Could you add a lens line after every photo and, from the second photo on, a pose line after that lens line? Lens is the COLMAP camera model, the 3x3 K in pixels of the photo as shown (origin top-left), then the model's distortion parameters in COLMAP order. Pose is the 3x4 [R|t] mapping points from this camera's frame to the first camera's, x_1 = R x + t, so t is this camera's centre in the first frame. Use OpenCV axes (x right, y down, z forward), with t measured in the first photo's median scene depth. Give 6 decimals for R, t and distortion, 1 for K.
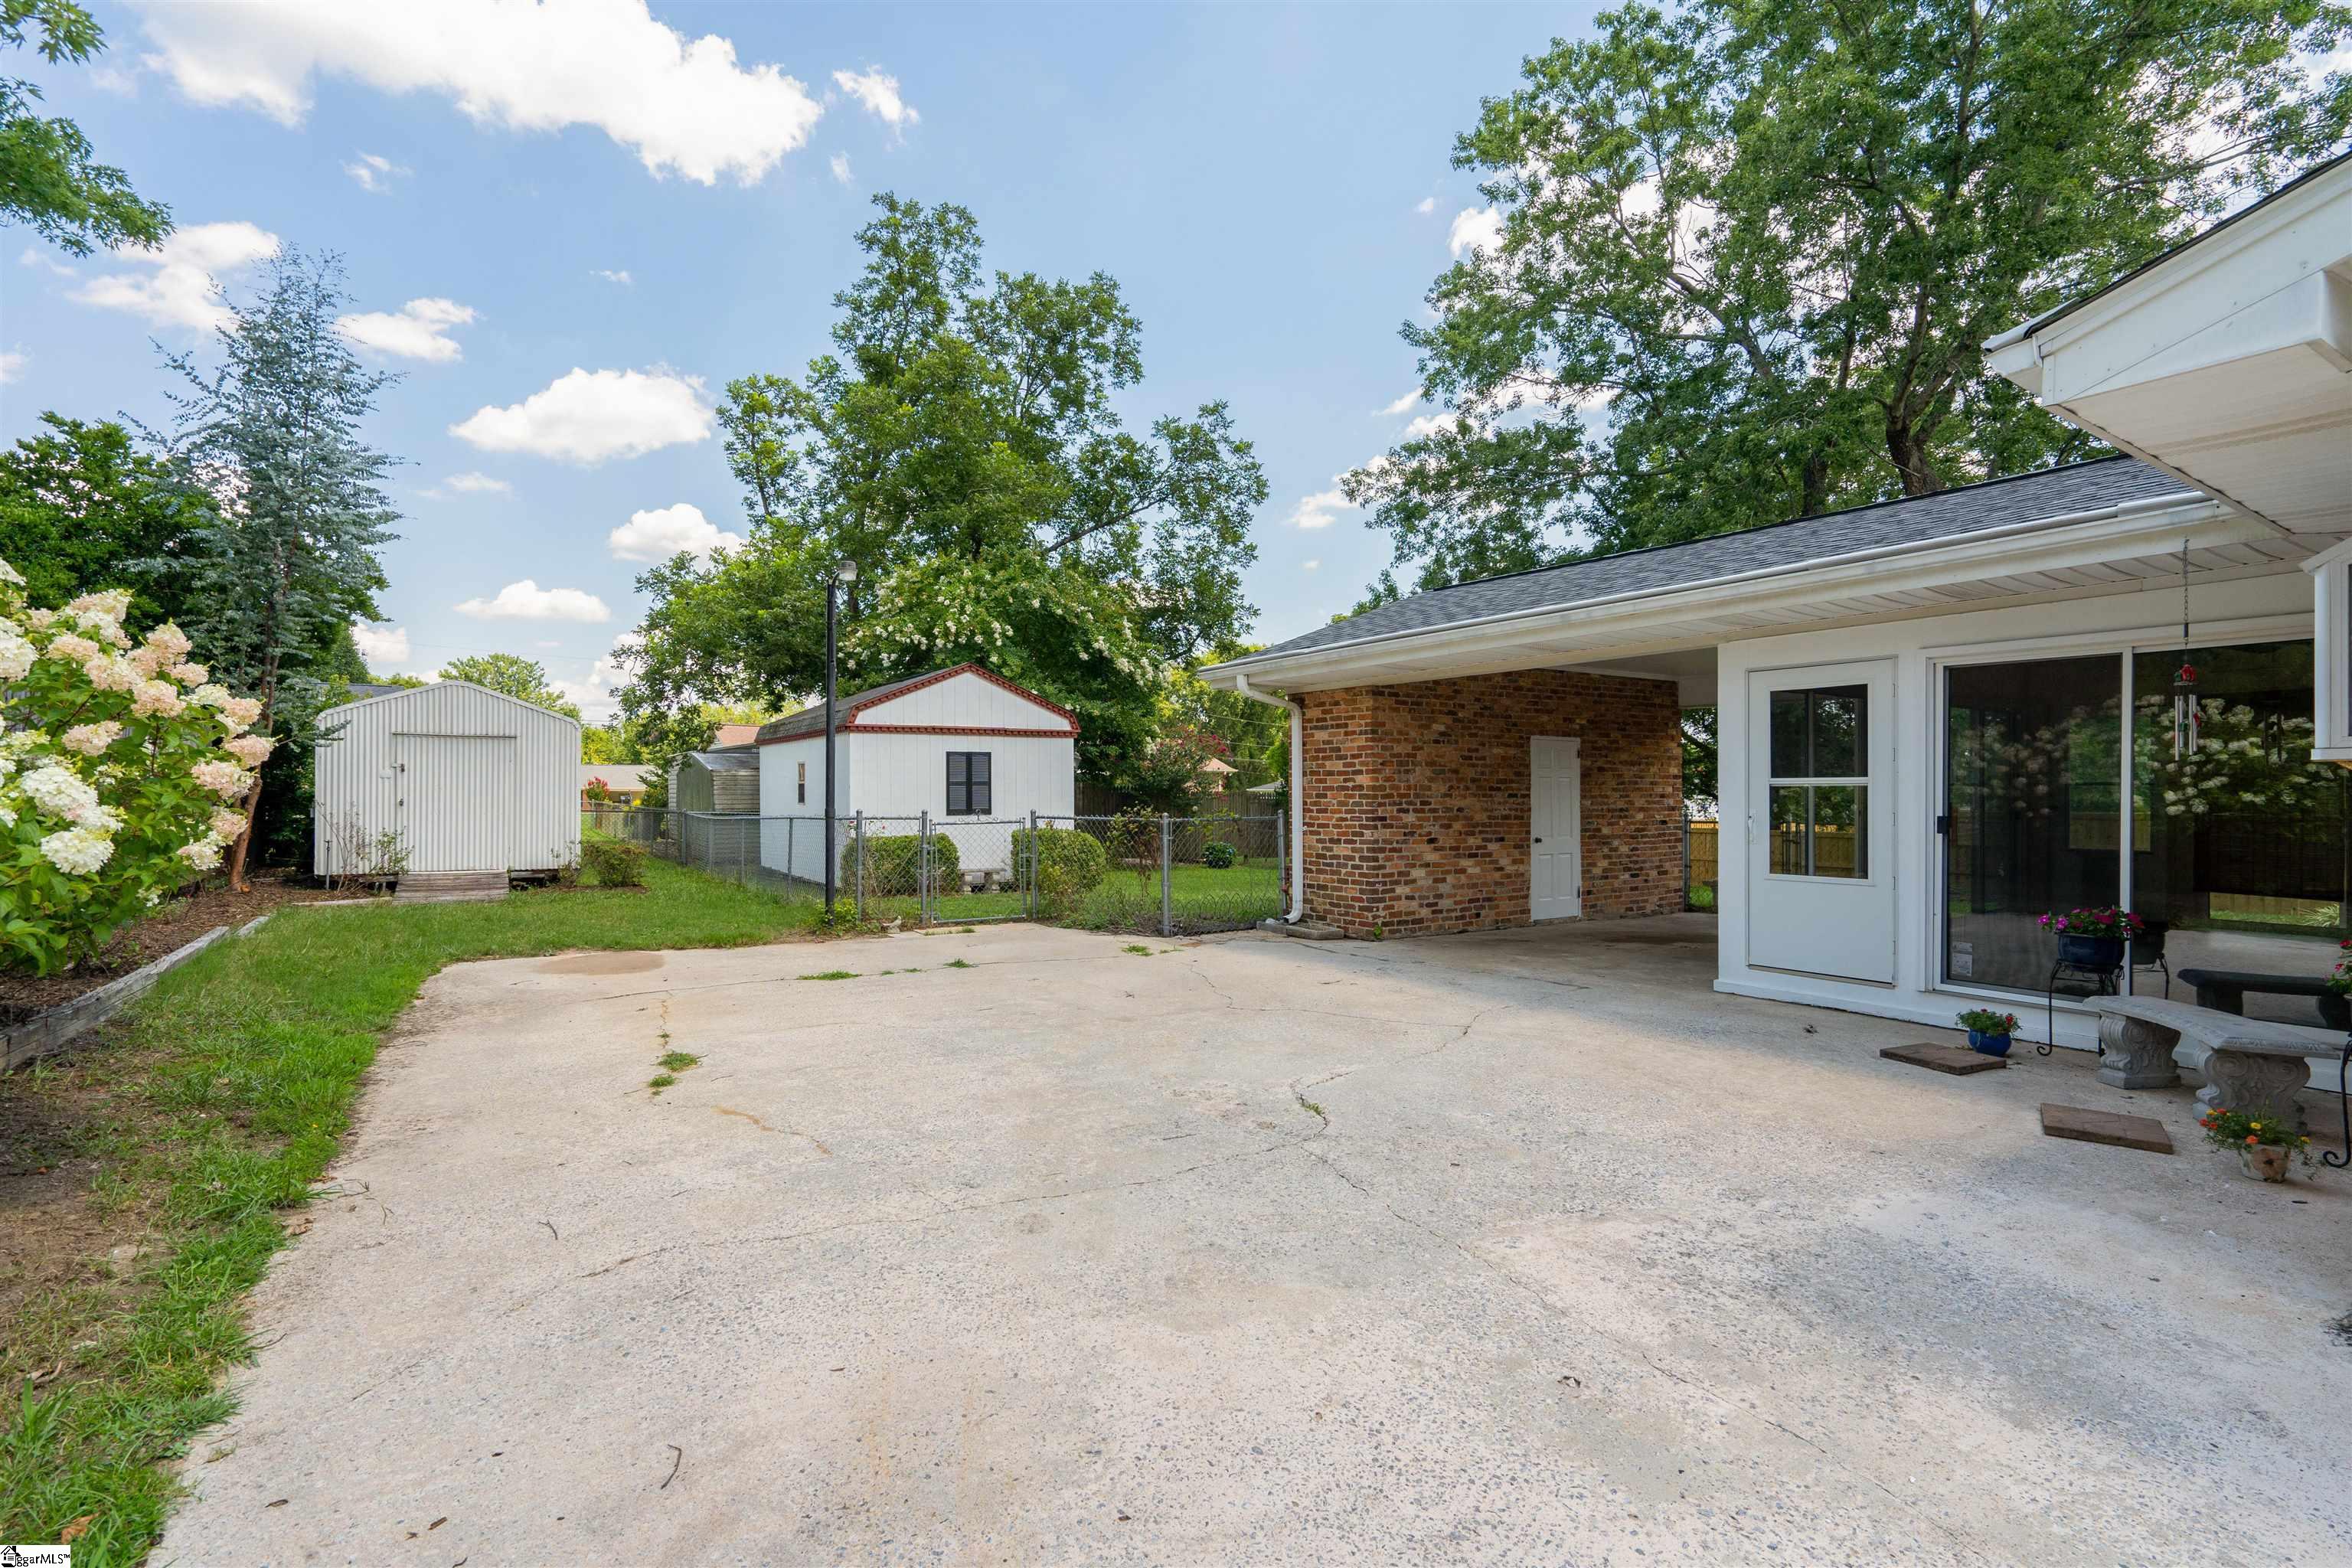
lens RADIAL K [[1076.8, 0, 1178.4], [0, 1076.8, 783.4], [0, 0, 1]] dist [-0.004505, 0.002571]
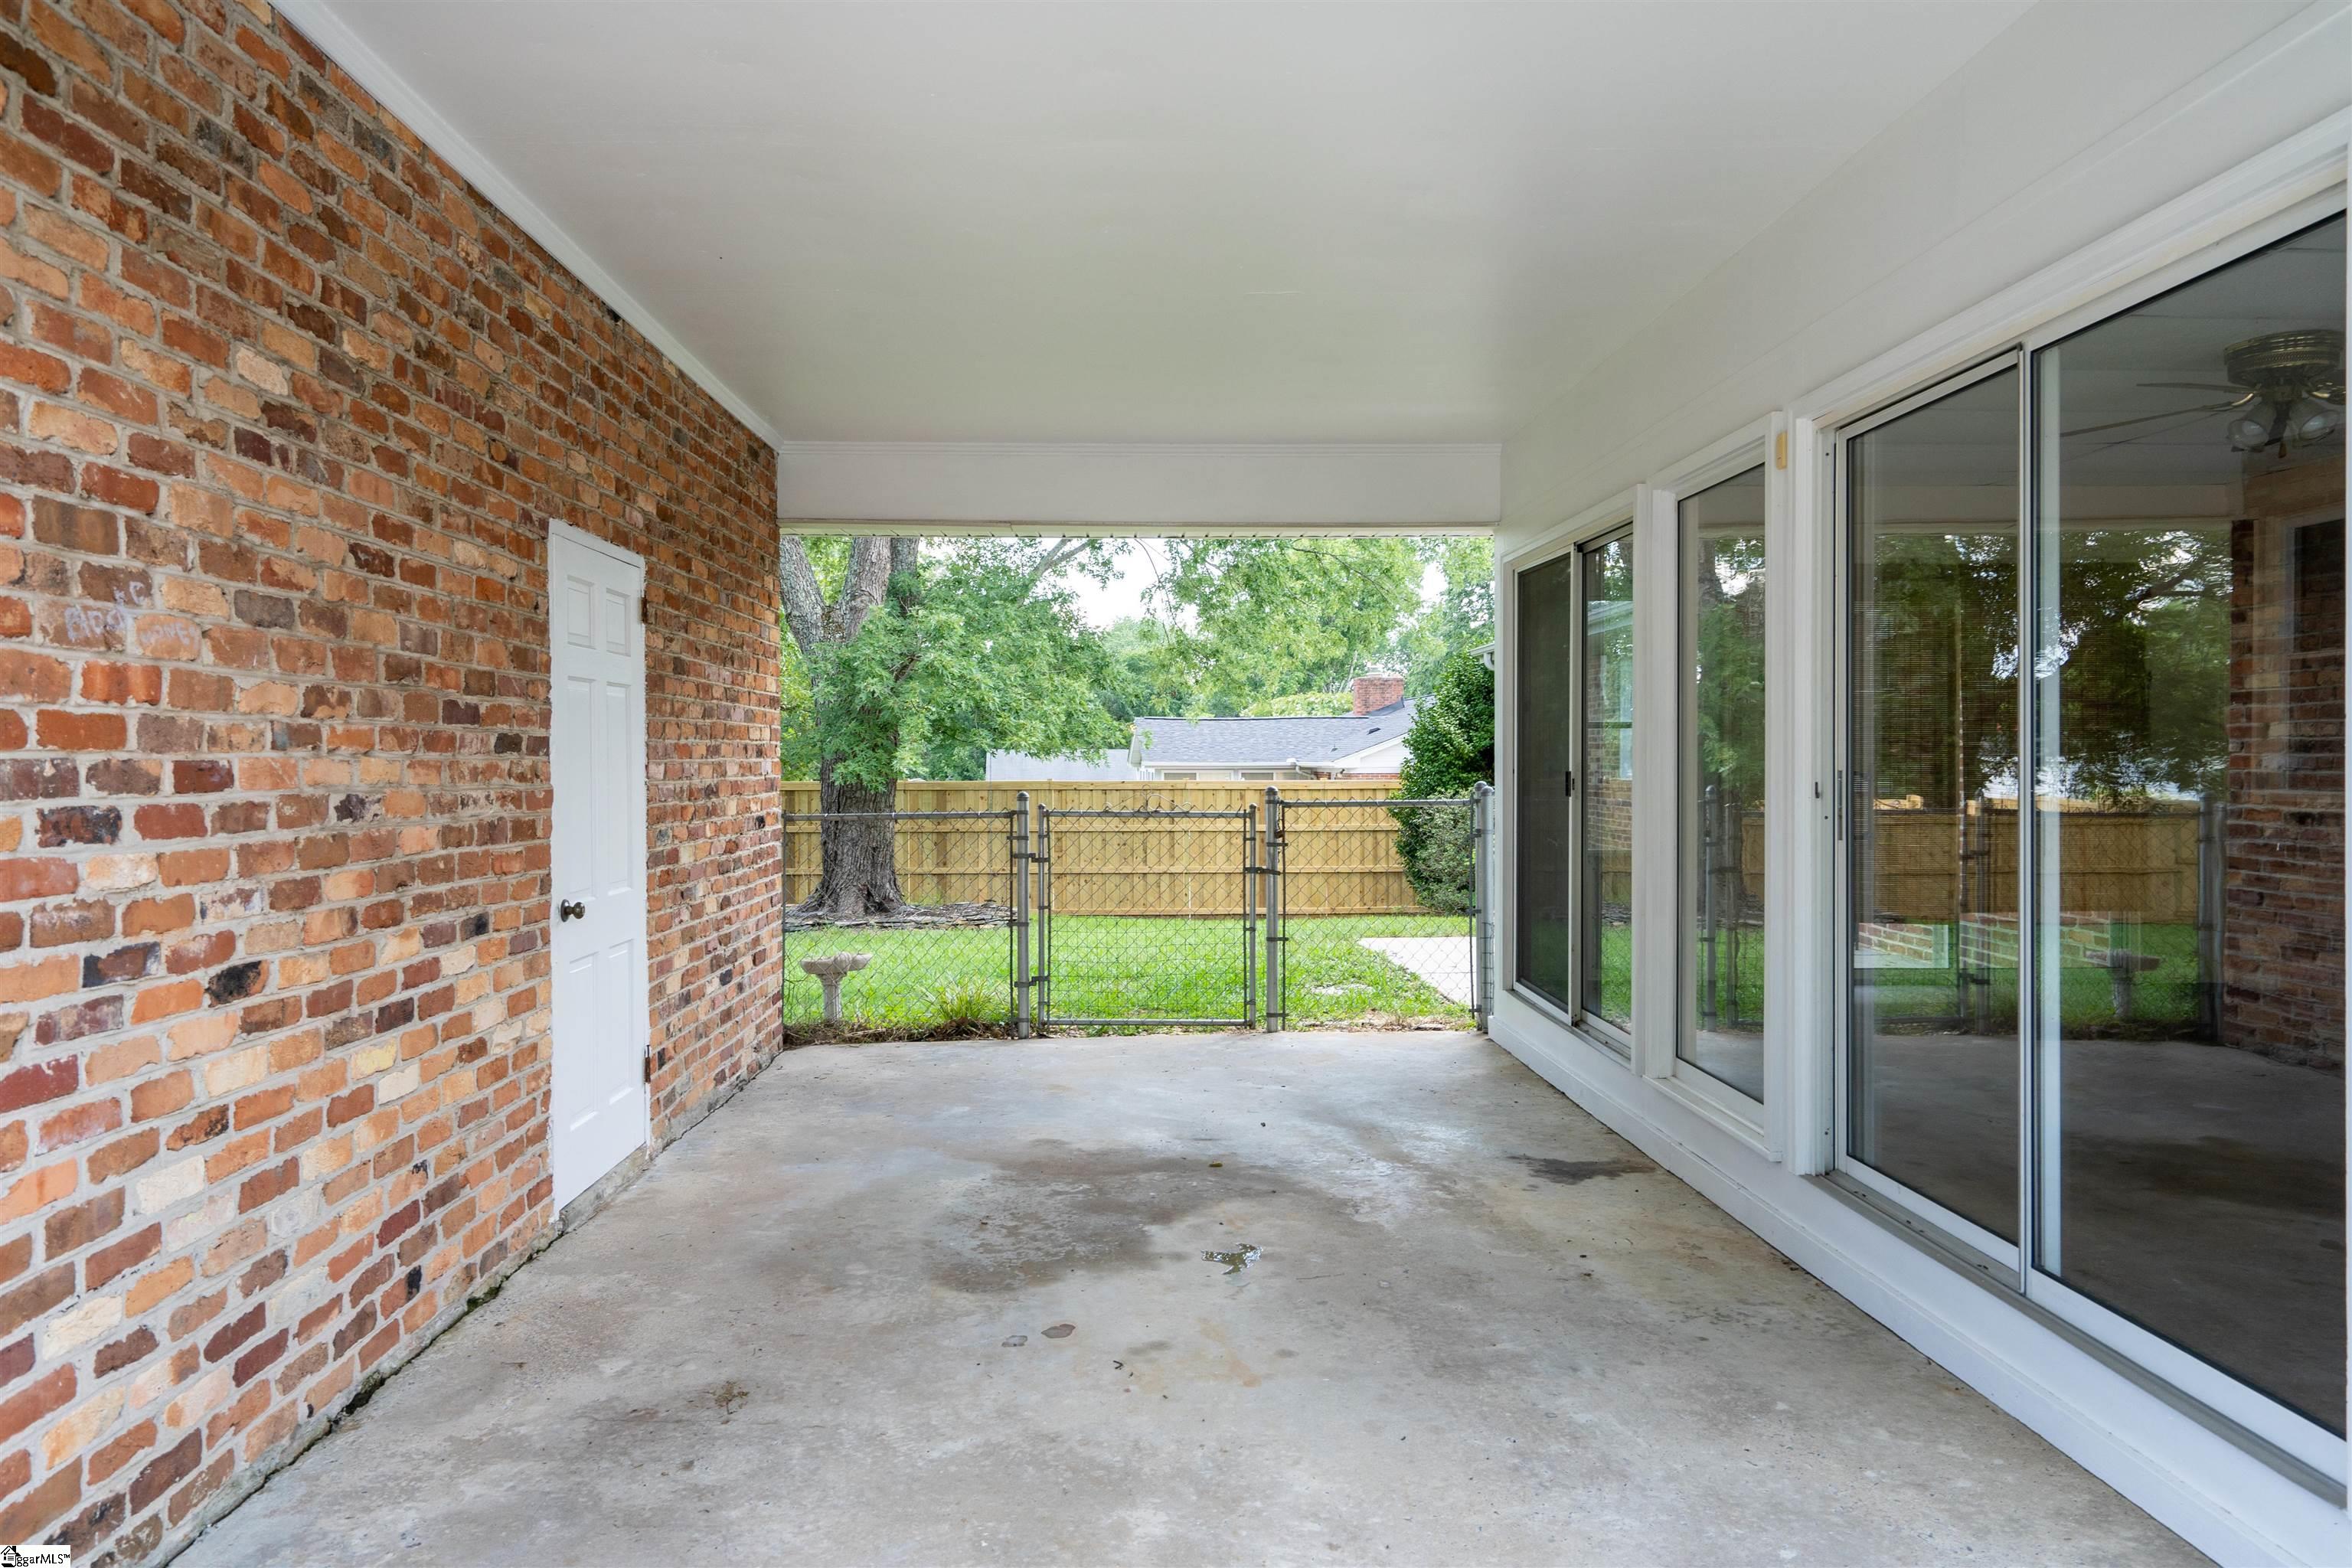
lens RADIAL K [[1506.3, 0, 1155.0], [0, 1506.3, 771.0], [0, 0, 1]] dist [0.038759, -0.001324]
pose [[0.537061, -0.008948, 0.843496, 0.102175], [-0.003442, 0.999912, 0.012799, 0.013743], [-0.843536, -0.009777, 0.536983, 0.740884]]
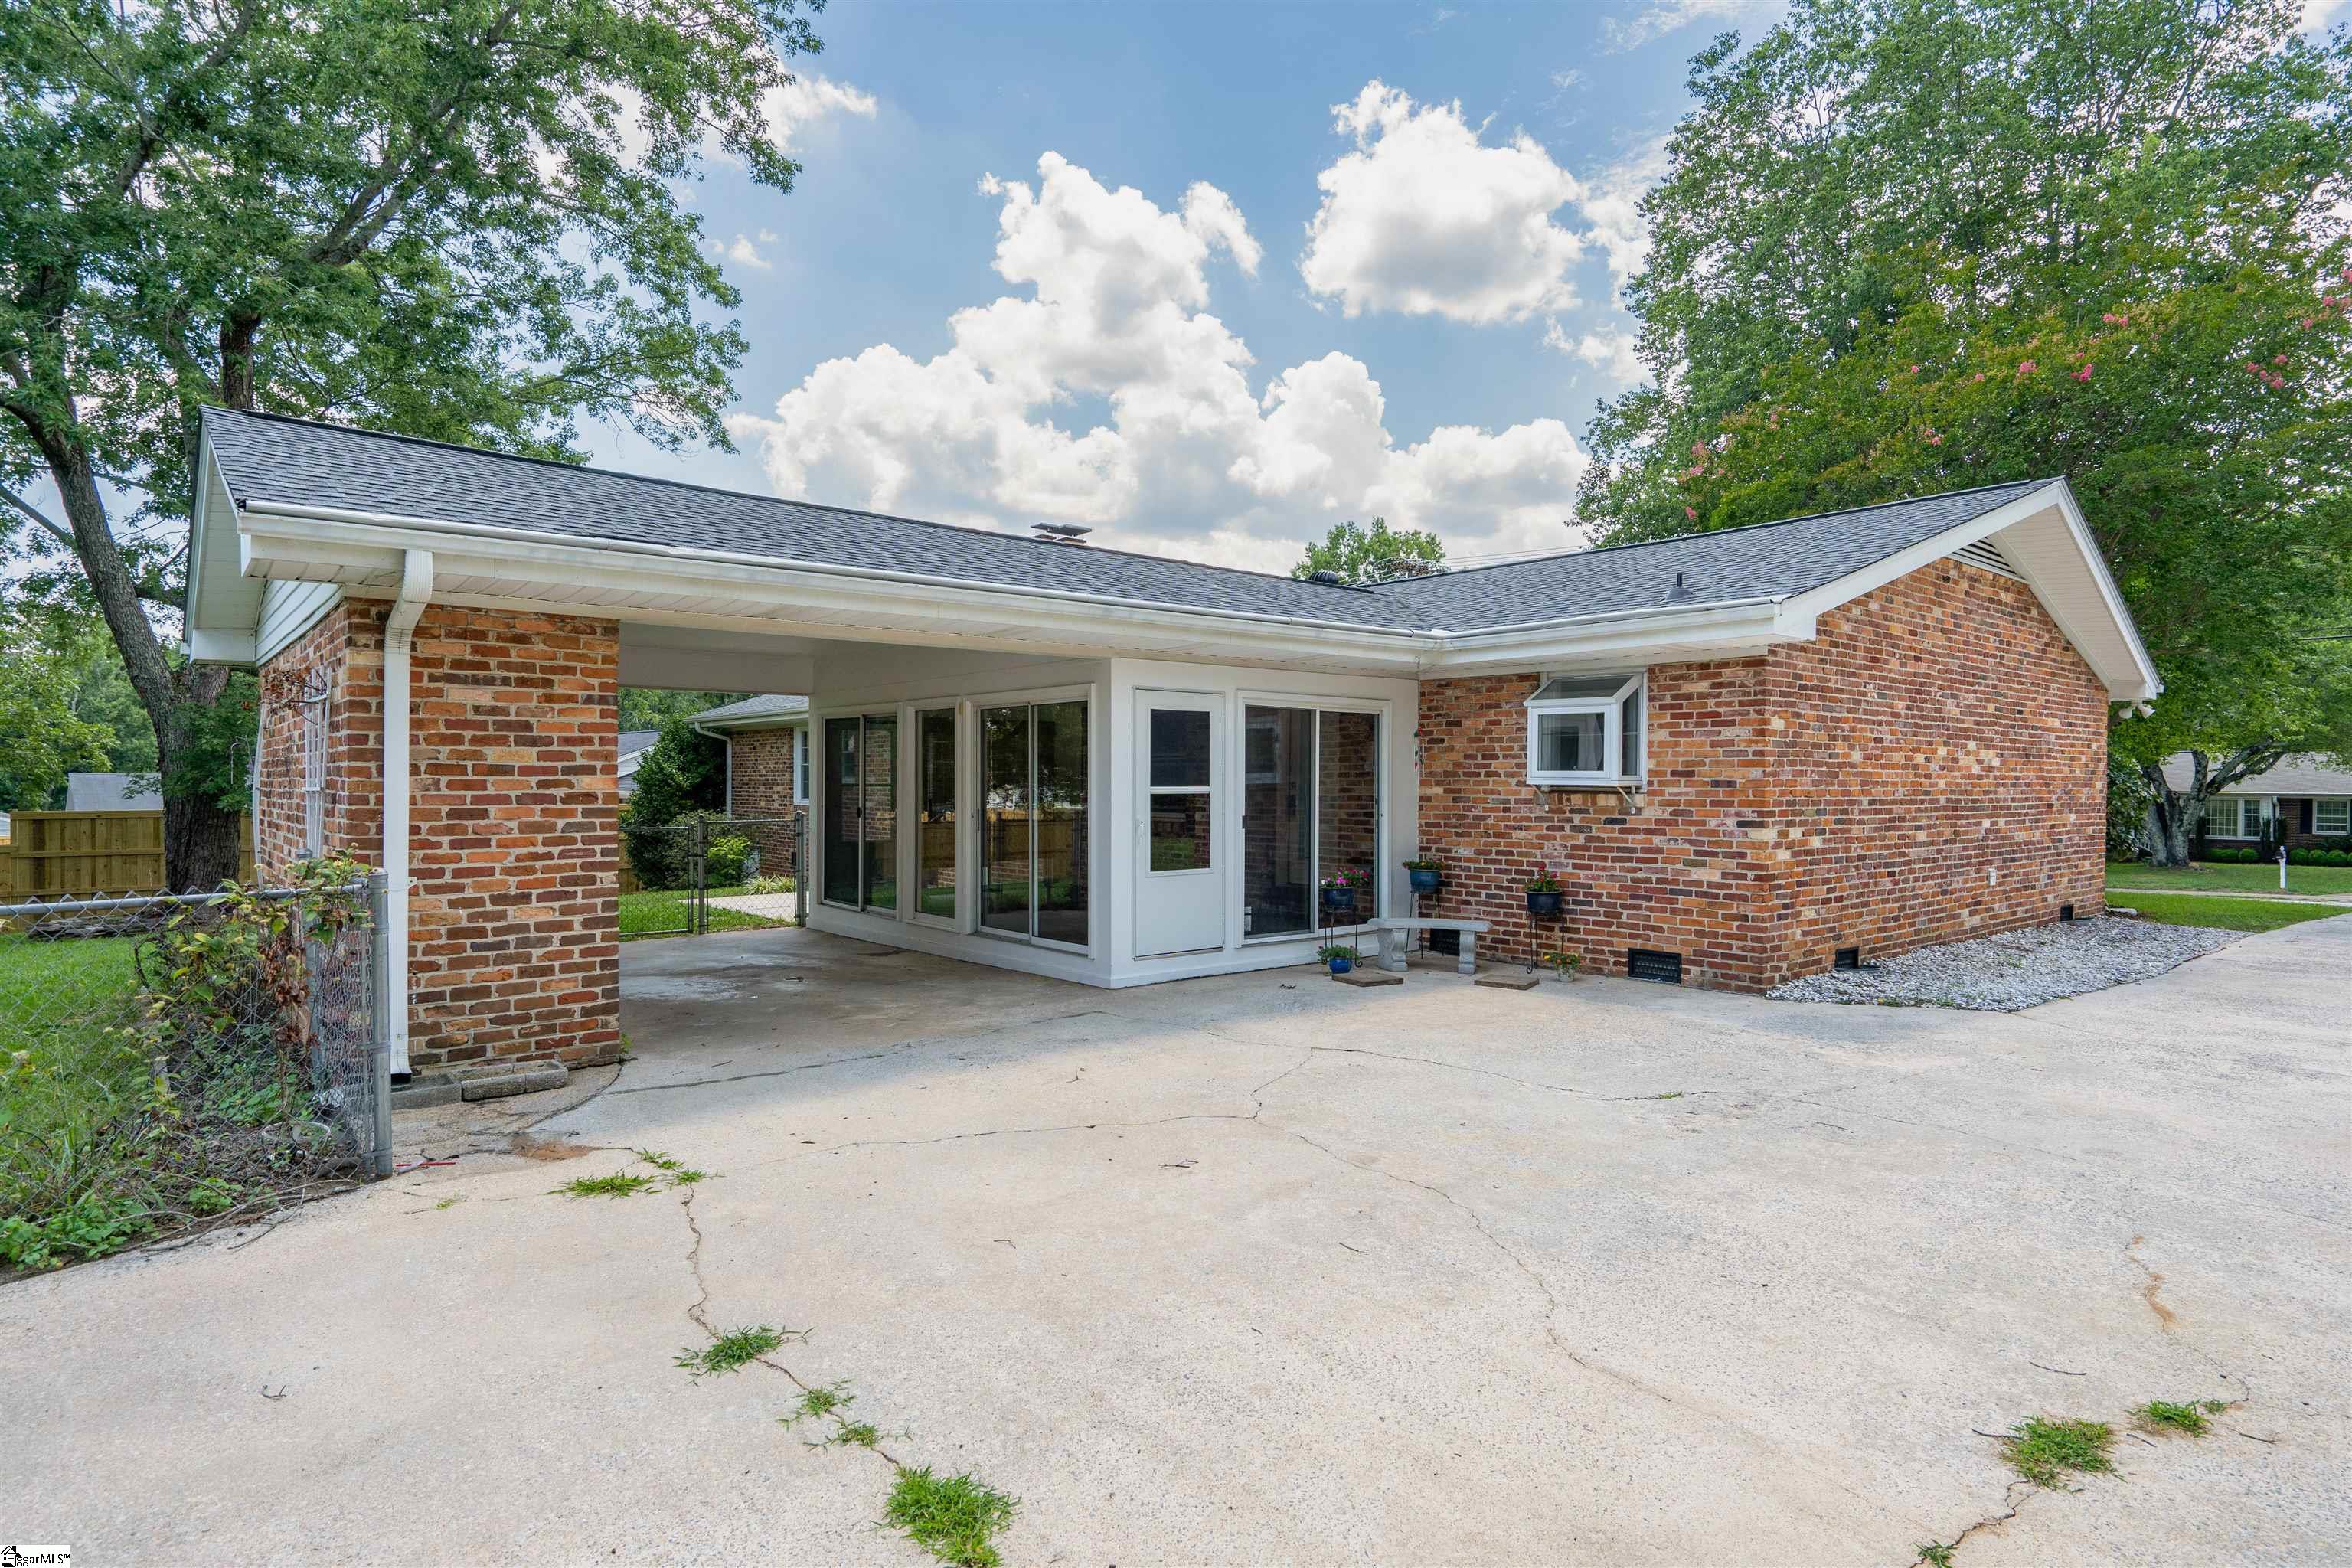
lens RADIAL K [[1233.4, 0, 1170.5], [0, 1233.4, 783.8], [0, 0, 1]] dist [0.004456, 0.001501]
pose [[-0.101633, -0.004250, 0.994813, -0.493266], [-0.010166, 0.999943, 0.003233, -0.008201], [-0.994770, -0.009785, -0.101671, 0.747280]]
